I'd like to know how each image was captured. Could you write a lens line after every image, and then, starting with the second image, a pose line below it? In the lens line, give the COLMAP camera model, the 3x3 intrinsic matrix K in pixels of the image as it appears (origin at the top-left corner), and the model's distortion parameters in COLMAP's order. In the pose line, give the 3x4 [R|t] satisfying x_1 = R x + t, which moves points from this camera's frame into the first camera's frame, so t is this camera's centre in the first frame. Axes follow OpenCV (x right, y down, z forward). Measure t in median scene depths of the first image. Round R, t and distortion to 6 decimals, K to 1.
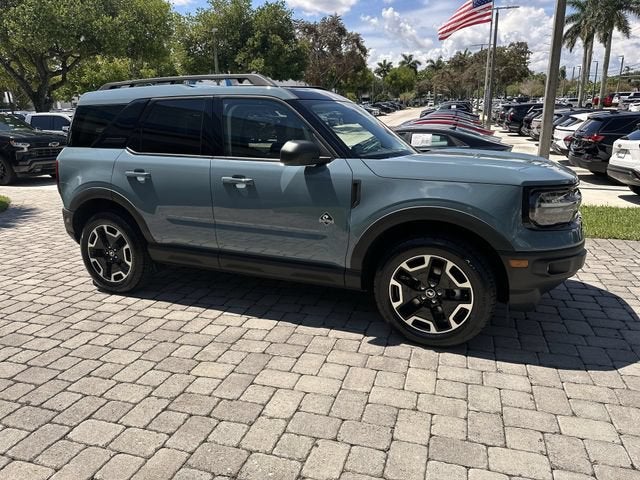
lens RADIAL K [[451.4, 0, 318.1], [0, 451.4, 237.9], [0, 0, 1]] dist [0.060369, -0.092972]
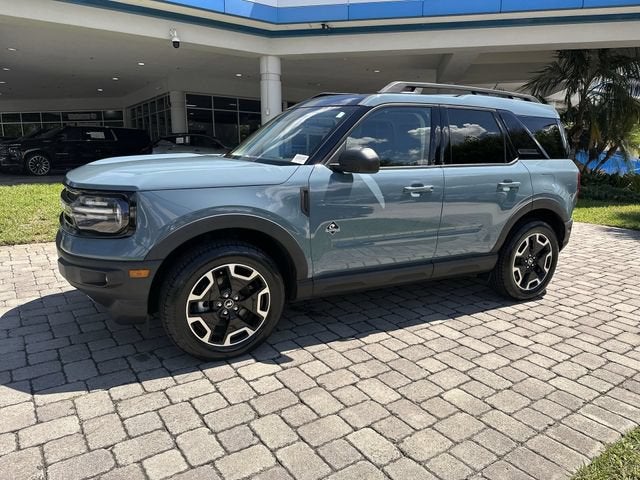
lens RADIAL K [[446.2, 0, 318.2], [0, 446.2, 241.8], [0, 0, 1]] dist [0.078110, -0.112743]
pose [[-0.604391, 0.167815, -0.778813, 0.879080], [-0.210215, 0.909327, 0.359074, -0.408039], [0.768454, 0.380739, -0.514312, 1.699256]]
